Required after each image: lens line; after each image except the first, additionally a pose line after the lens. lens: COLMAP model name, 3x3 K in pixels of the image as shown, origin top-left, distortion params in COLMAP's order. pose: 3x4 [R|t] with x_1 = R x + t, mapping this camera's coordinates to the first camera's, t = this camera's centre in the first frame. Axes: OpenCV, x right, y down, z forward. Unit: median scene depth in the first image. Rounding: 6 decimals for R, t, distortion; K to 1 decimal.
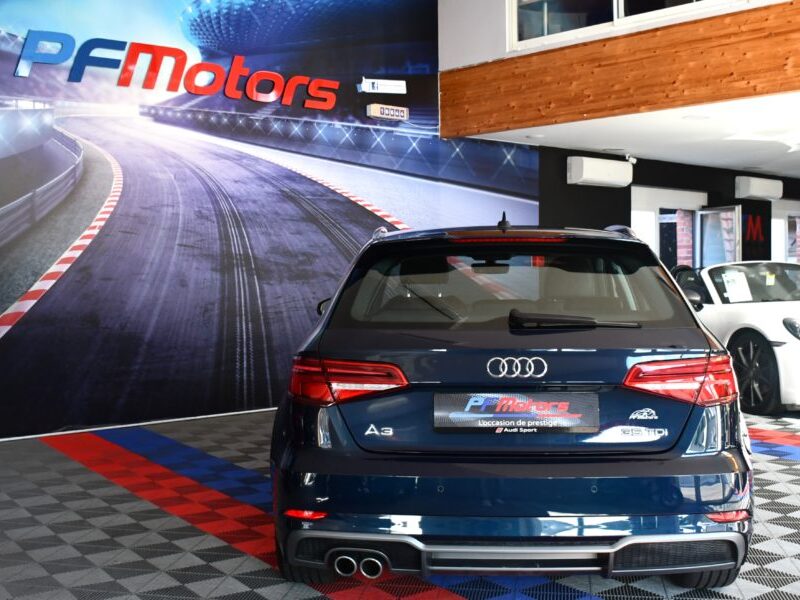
lens RADIAL K [[982.9, 0, 404.0], [0, 982.9, 277.9], [0, 0, 1]] dist [-0.147444, 0.064832]
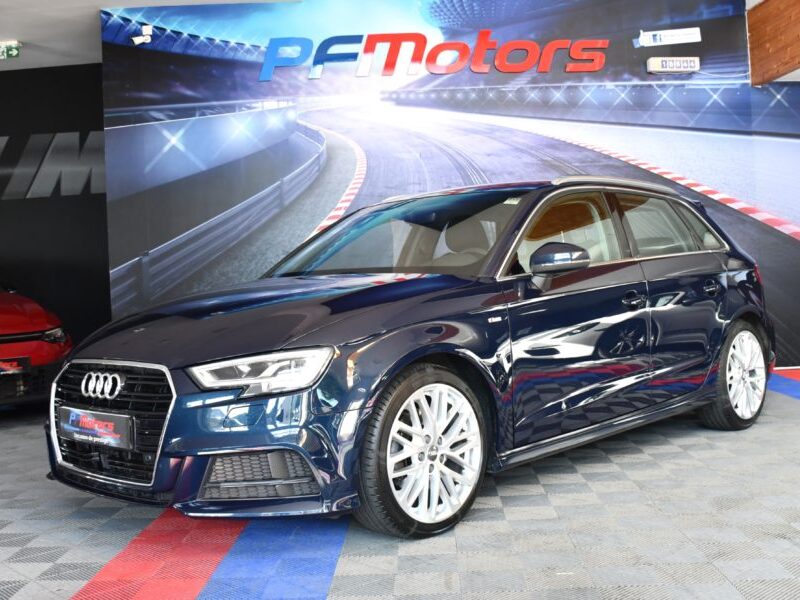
lens RADIAL K [[977.0, 0, 400.5], [0, 977.0, 301.4], [0, 0, 1]] dist [-0.141922, 0.044033]
pose [[0.789825, -0.014401, -0.613164, 0.380166], [0.028635, 0.999500, 0.013410, 0.037123], [0.612664, -0.028149, 0.789842, 0.155158]]
